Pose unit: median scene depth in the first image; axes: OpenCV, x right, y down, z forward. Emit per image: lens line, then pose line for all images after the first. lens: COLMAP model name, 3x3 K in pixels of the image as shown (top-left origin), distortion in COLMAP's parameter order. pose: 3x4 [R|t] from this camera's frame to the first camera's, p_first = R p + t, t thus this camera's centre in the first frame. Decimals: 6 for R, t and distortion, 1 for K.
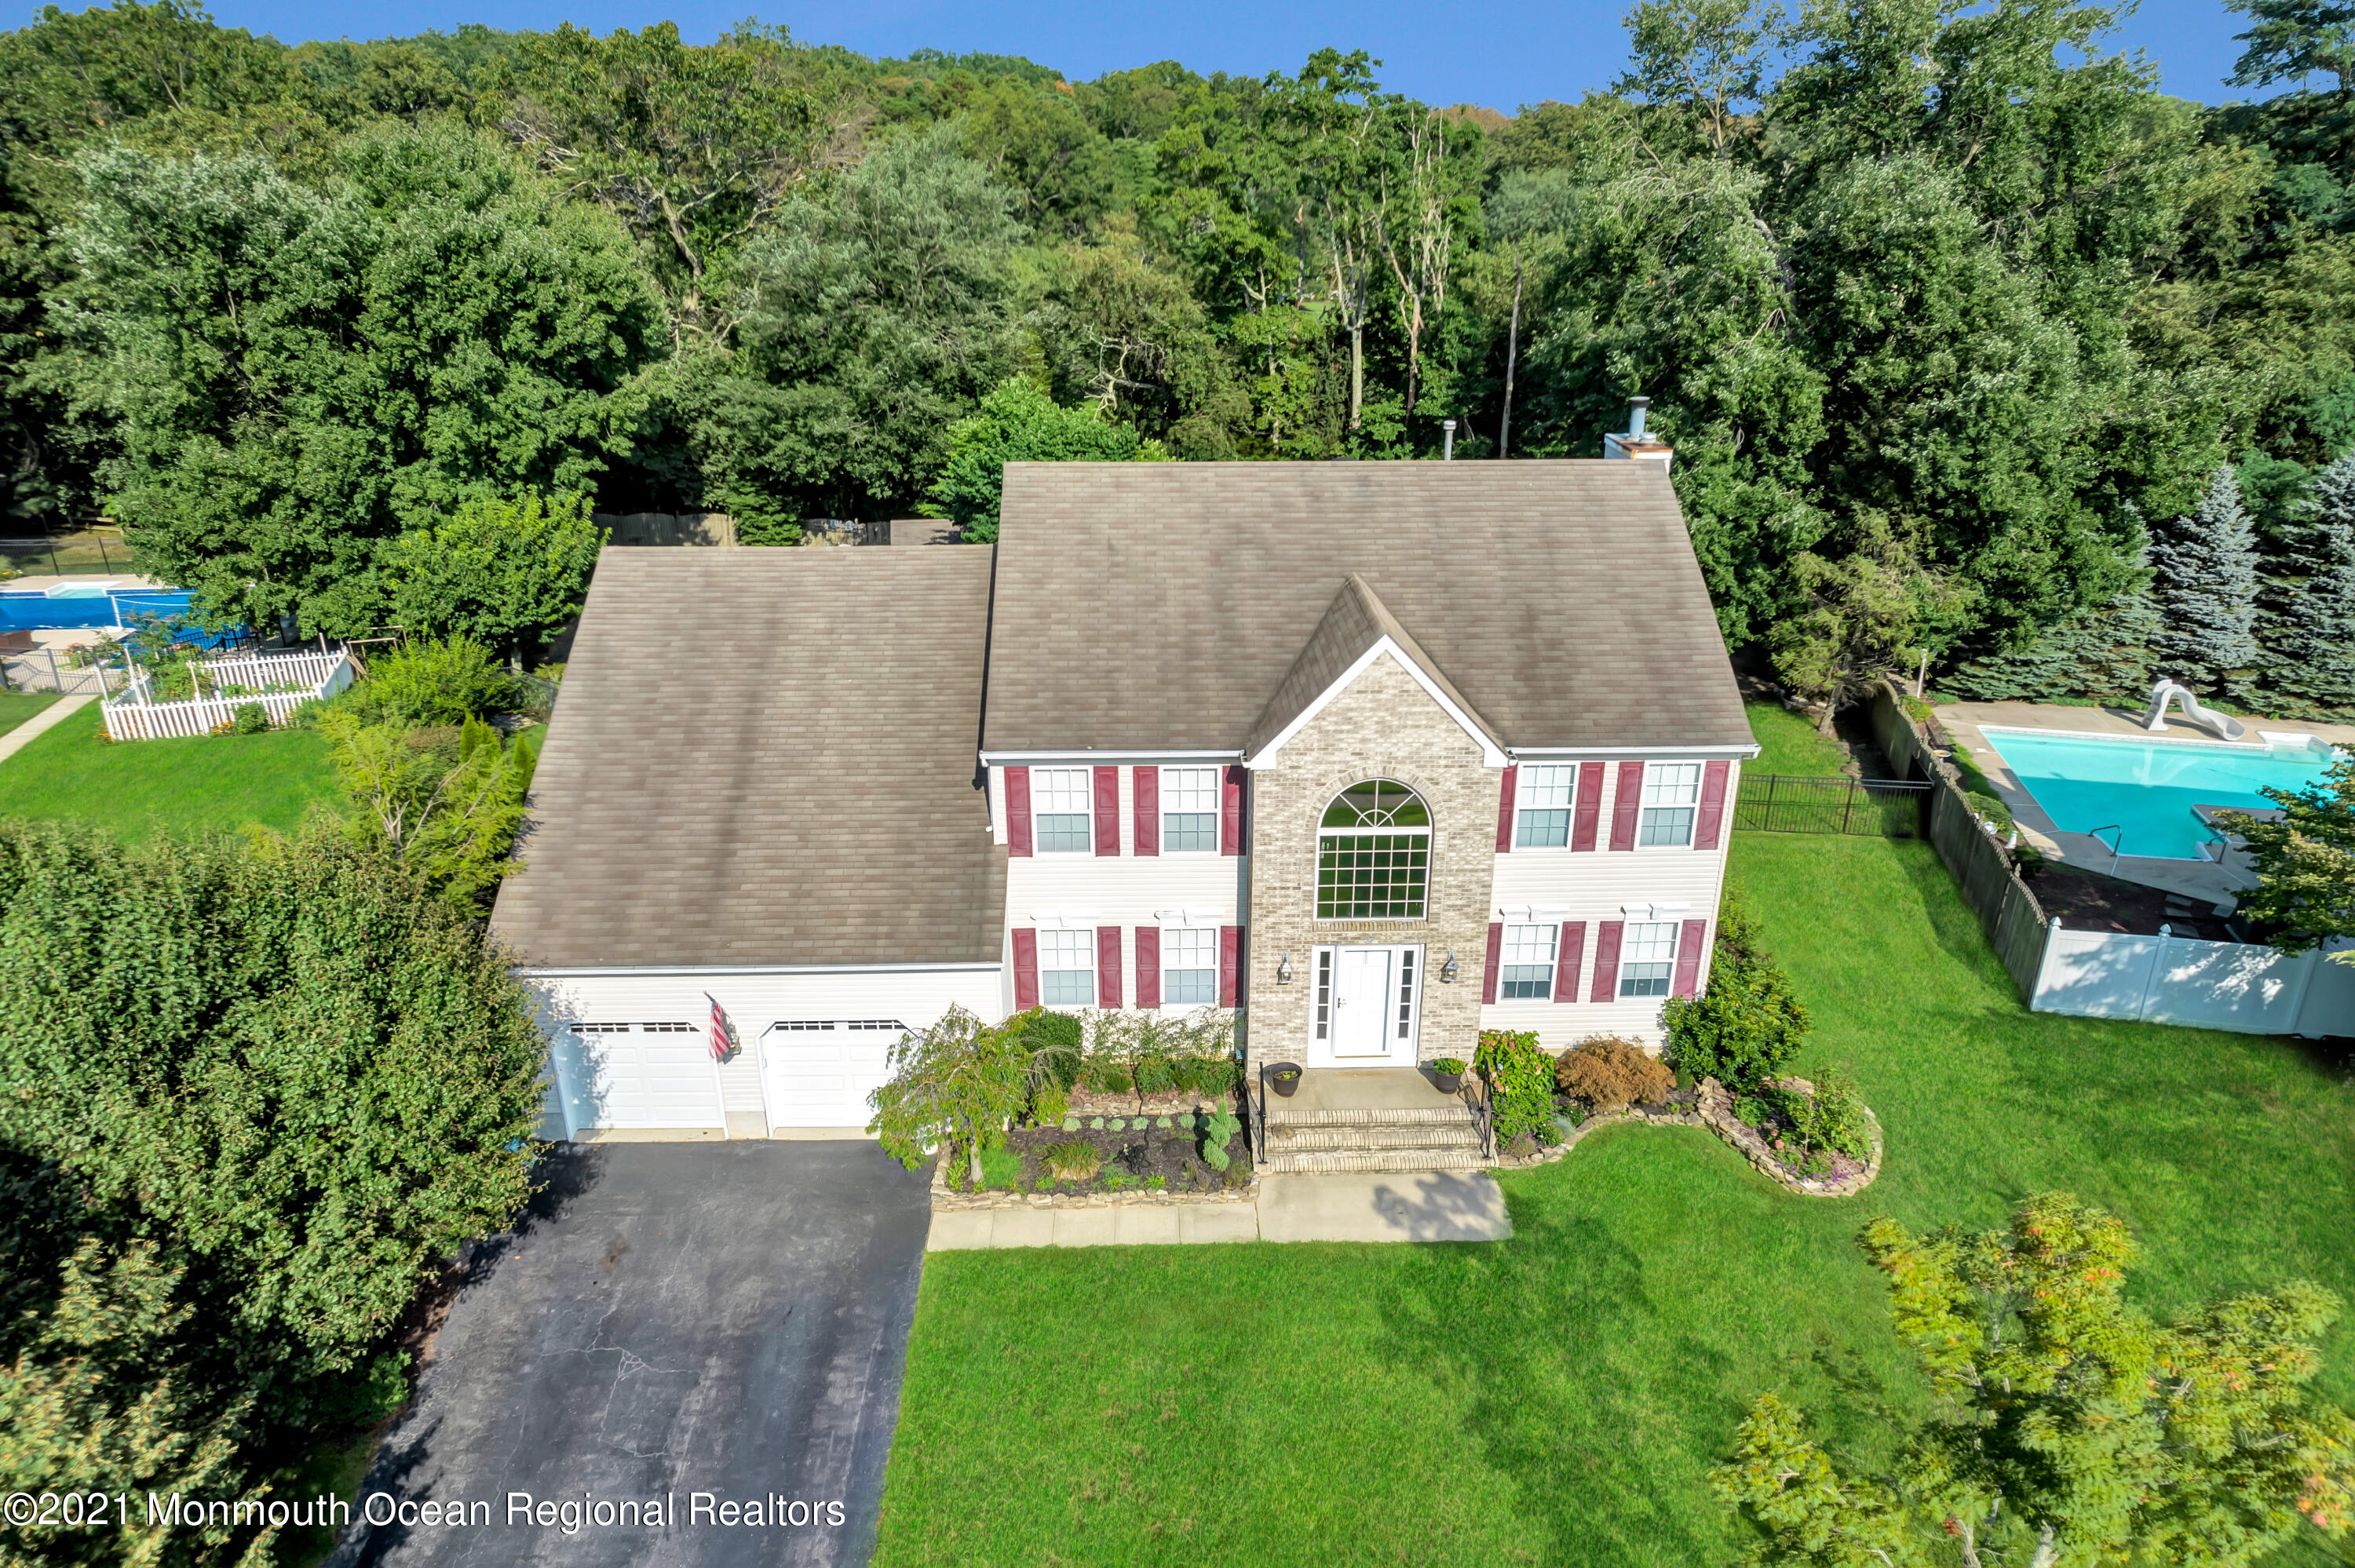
lens RADIAL K [[1506.1, 0, 1177.5], [0, 1506.1, 784.0], [0, 0, 1]] dist [-0.080363, 0.075677]
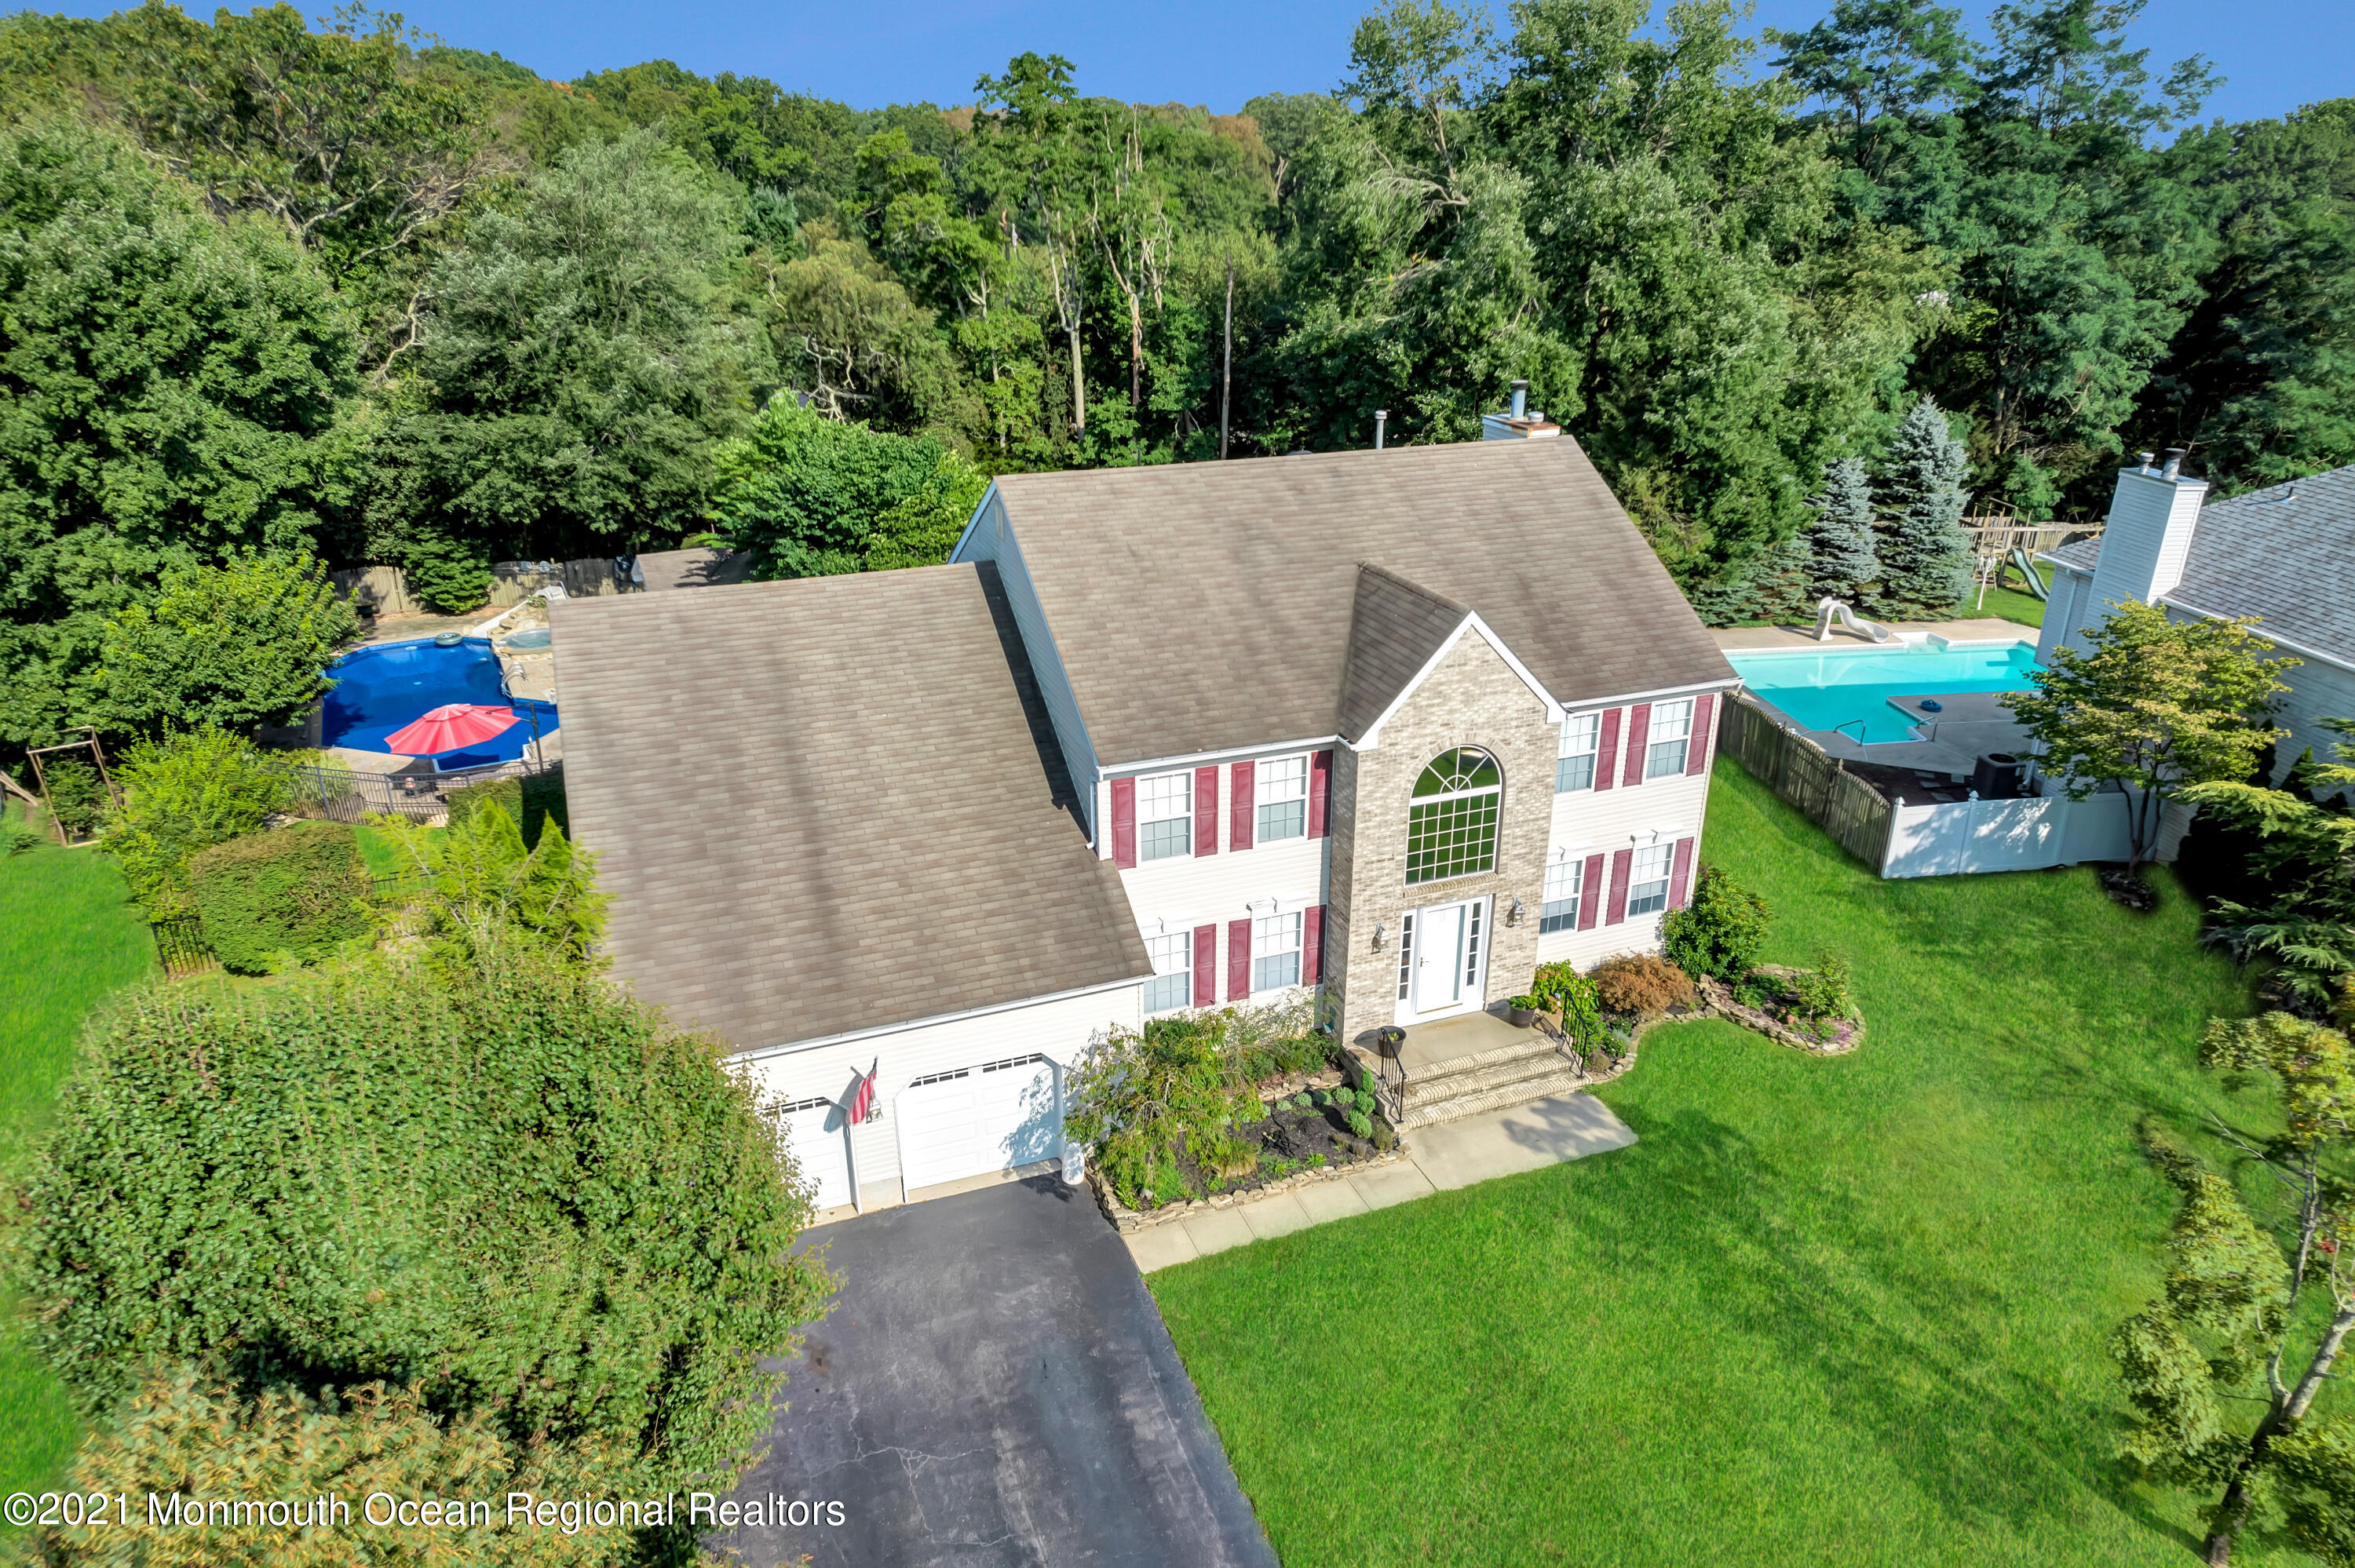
lens RADIAL K [[1506.1, 0, 1177.5], [0, 1506.1, 784.0], [0, 0, 1]] dist [-0.080363, 0.075677]
pose [[0.942625, -0.128502, 0.308133, -0.253292], [0.128421, 0.991505, 0.020633, -0.015952], [-0.308167, 0.020122, 0.951119, 0.029032]]
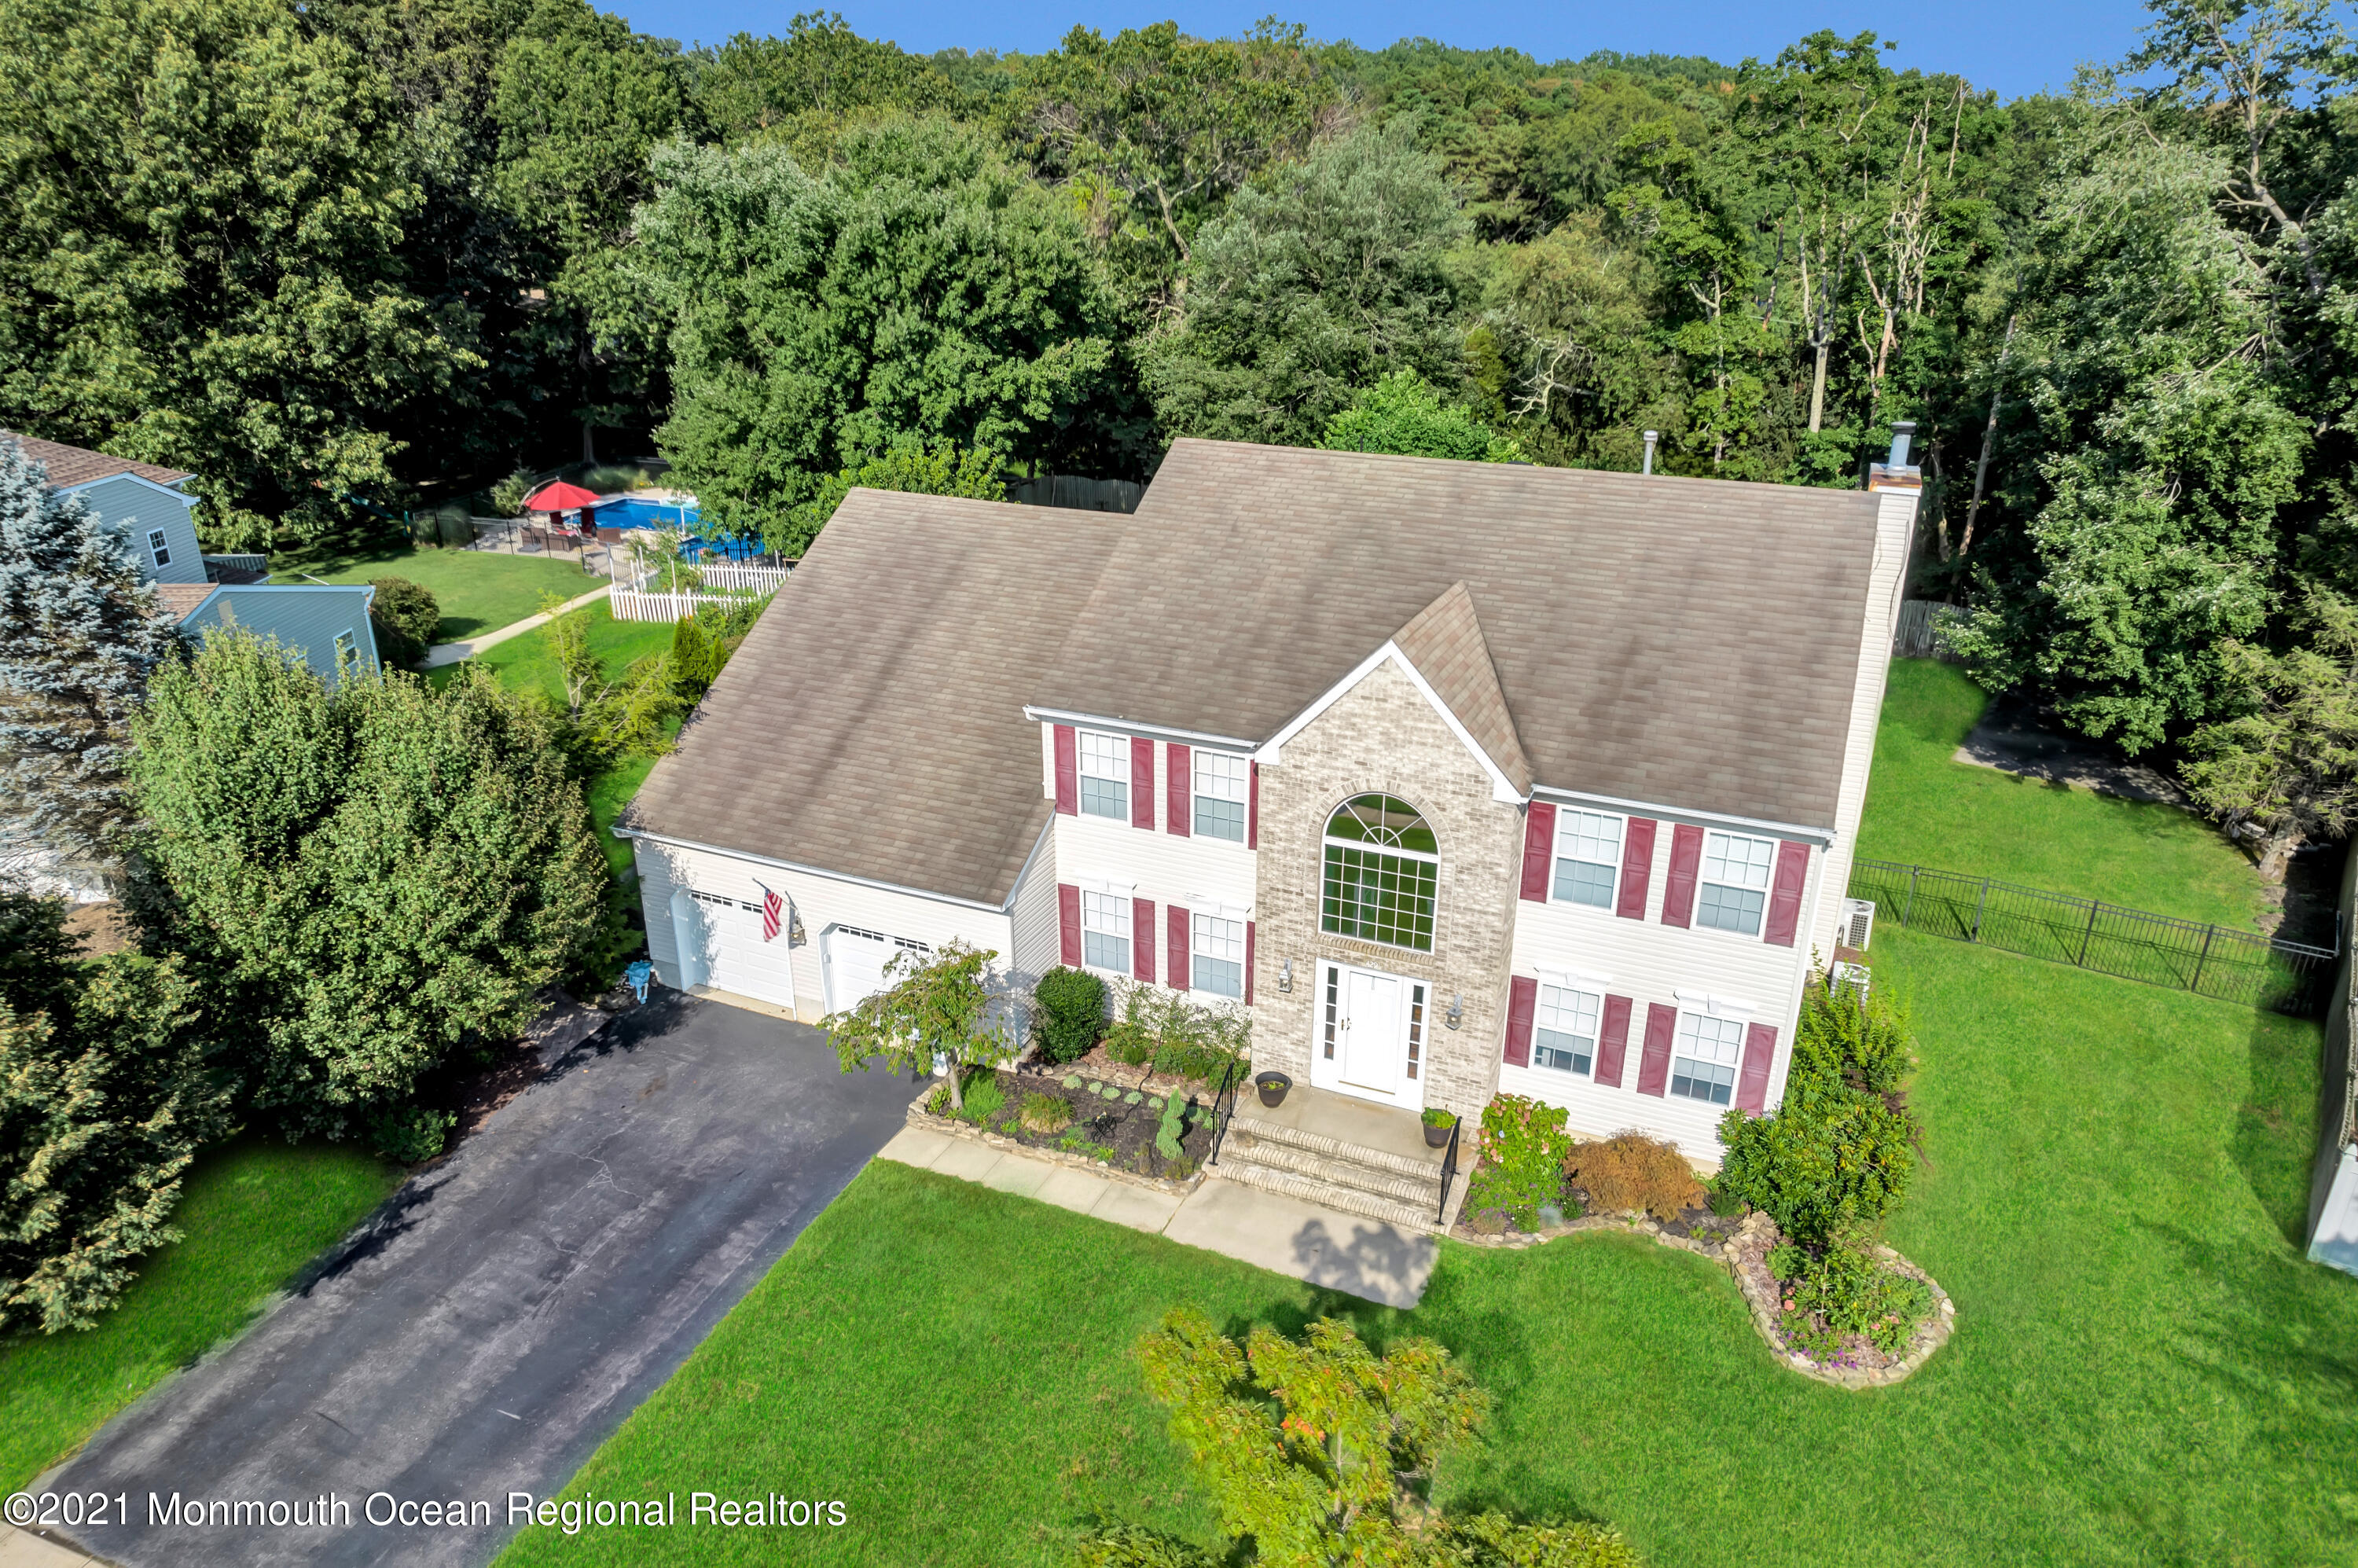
lens RADIAL K [[1508.2, 0, 1179.0], [0, 1508.2, 784.0], [0, 0, 1]] dist [-0.080363, 0.075677]
pose [[0.903996, 0.163871, -0.394889, 0.252206], [-0.165194, 0.985777, 0.030907, -0.011379], [0.394337, 0.037293, 0.918209, 0.056258]]
